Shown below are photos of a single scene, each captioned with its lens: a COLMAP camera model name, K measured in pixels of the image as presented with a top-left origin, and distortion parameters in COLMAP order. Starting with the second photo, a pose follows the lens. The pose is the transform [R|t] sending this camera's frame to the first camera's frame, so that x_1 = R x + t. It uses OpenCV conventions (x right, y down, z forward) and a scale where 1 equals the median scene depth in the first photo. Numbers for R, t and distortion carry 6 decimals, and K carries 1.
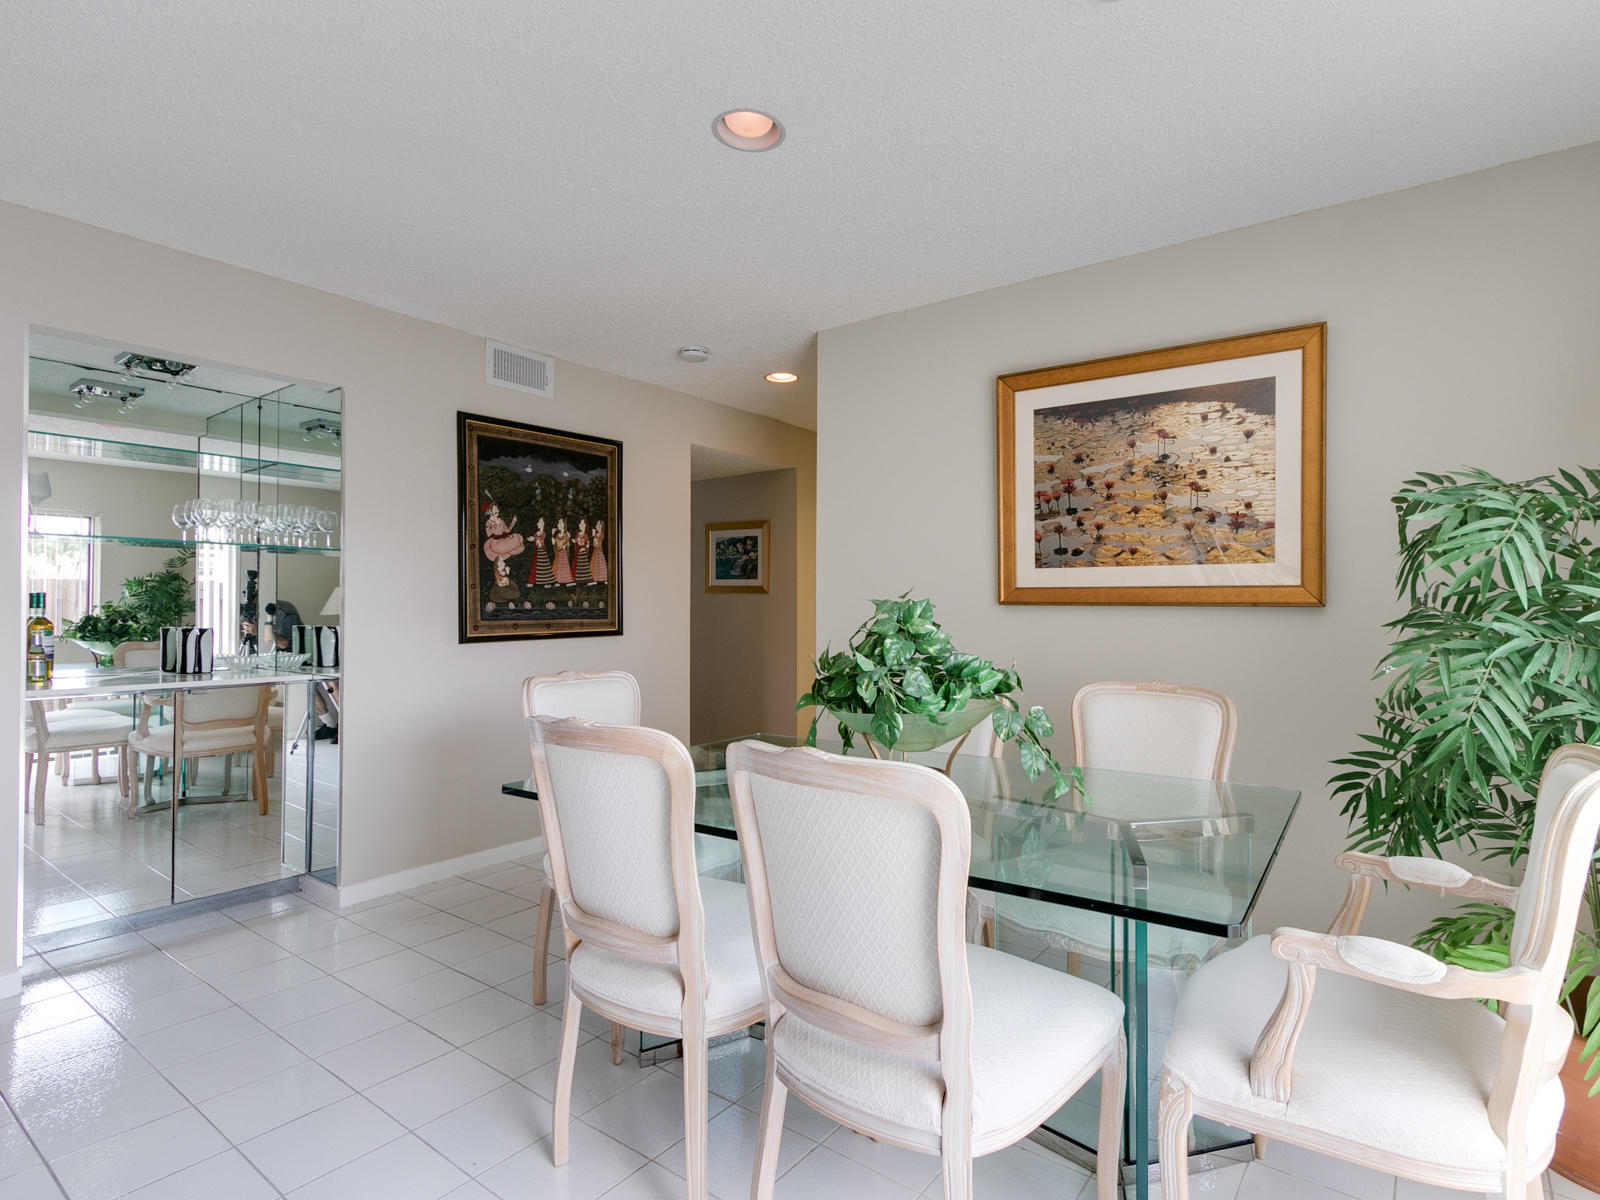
lens RADIAL K [[811.4, 0, 883.7], [0, 811.4, 603.3], [0, 0, 1]] dist [0.009644, -0.004249]
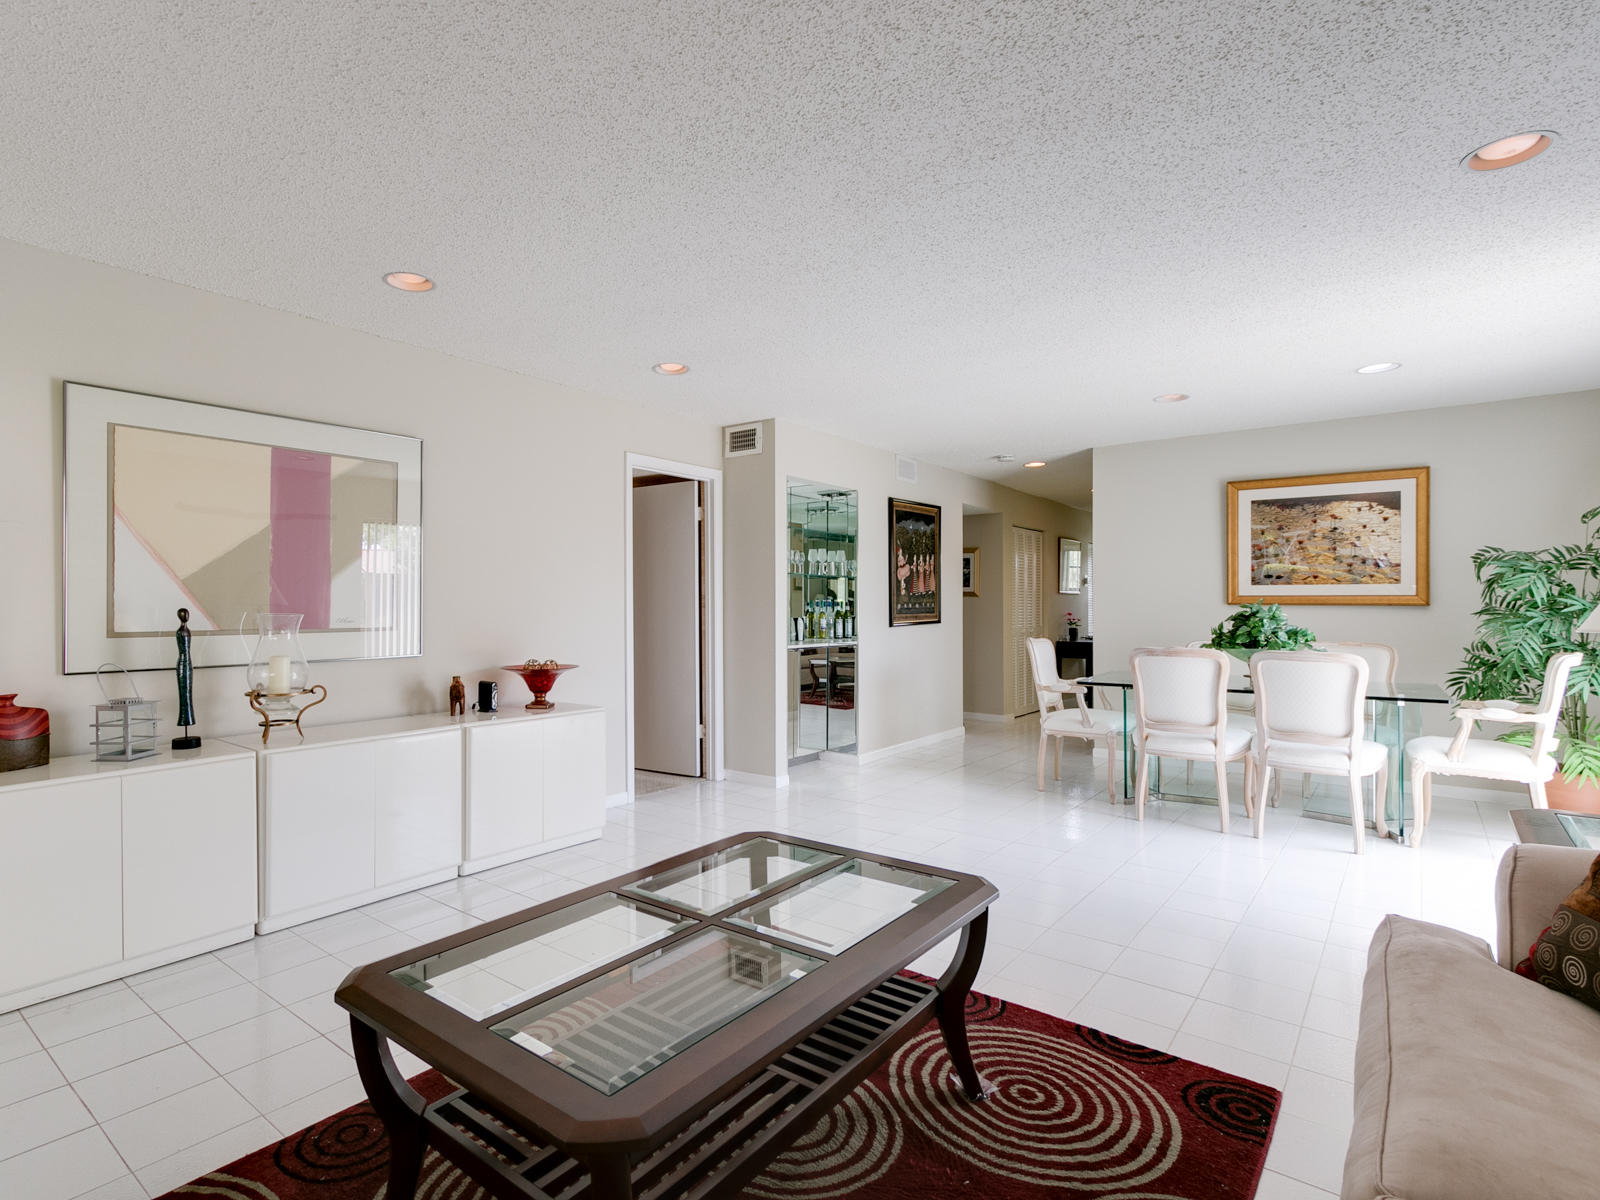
lens RADIAL K [[811.4, 0, 759.2], [0, 811.4, 601.7], [0, 0, 1]] dist [0.009644, -0.004249]
pose [[0.996898, -0.002637, -0.078662, -0.882045], [0.002684, 0.999996, 0.000494, -0.010433], [0.078661, -0.000704, 0.996901, -1.059634]]
